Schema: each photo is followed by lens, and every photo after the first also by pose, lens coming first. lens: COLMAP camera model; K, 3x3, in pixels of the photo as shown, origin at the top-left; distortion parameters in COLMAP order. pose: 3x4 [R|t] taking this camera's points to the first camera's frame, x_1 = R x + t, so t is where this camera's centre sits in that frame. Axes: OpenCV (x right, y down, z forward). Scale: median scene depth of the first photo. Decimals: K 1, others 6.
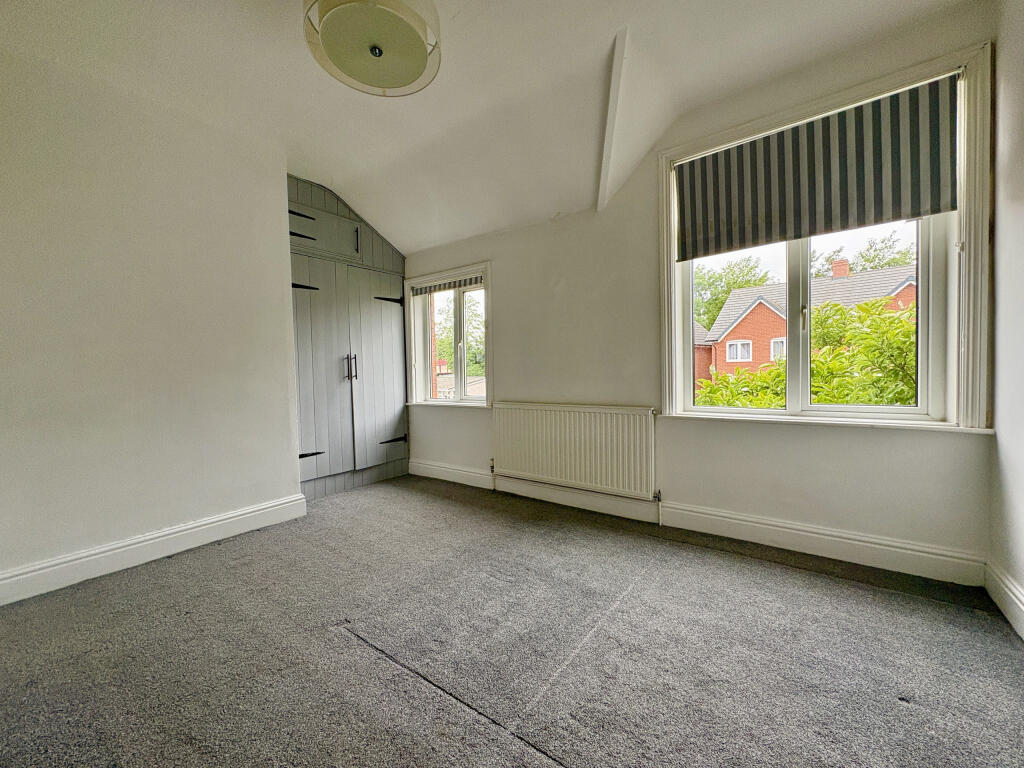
lens RADIAL K [[406.2, 0, 512.0], [0, 406.2, 384.0], [0, 0, 1]] dist [-0.000678, -0.000344]
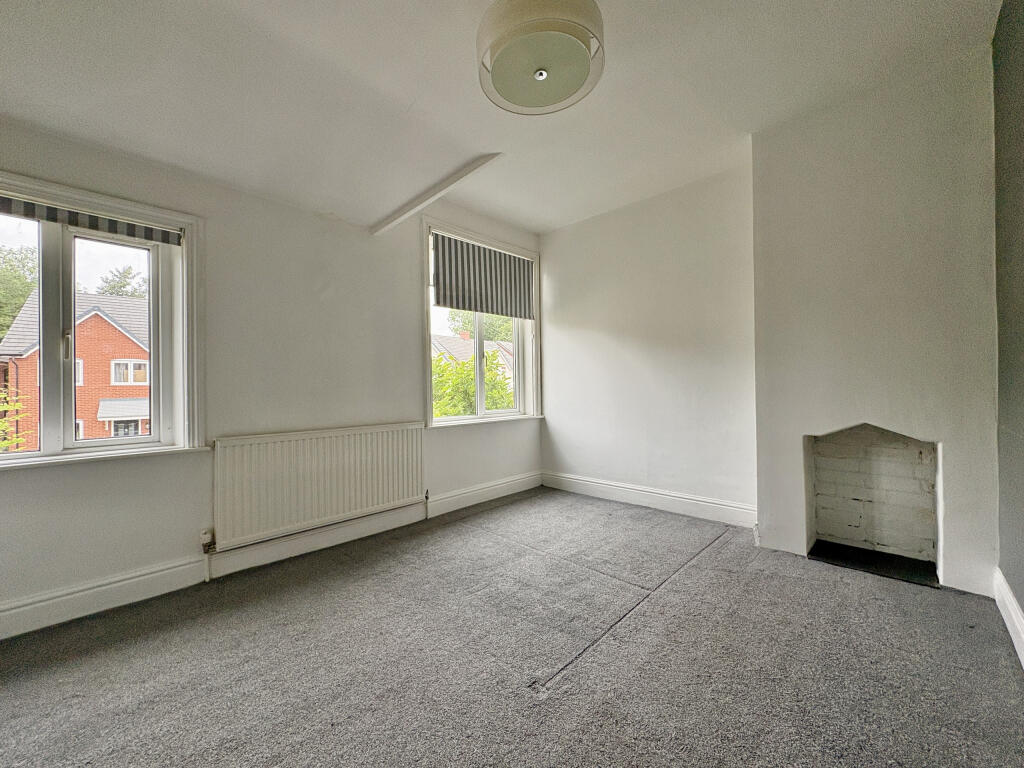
lens RADIAL K [[406.2, 0, 512.0], [0, 406.2, 384.0], [0, 0, 1]] dist [-0.000678, -0.000344]
pose [[0.129134, 0.024609, 0.991322, -0.770298], [0.040479, 0.998728, -0.030066, -0.004994], [-0.990801, 0.044010, 0.127974, 0.559037]]
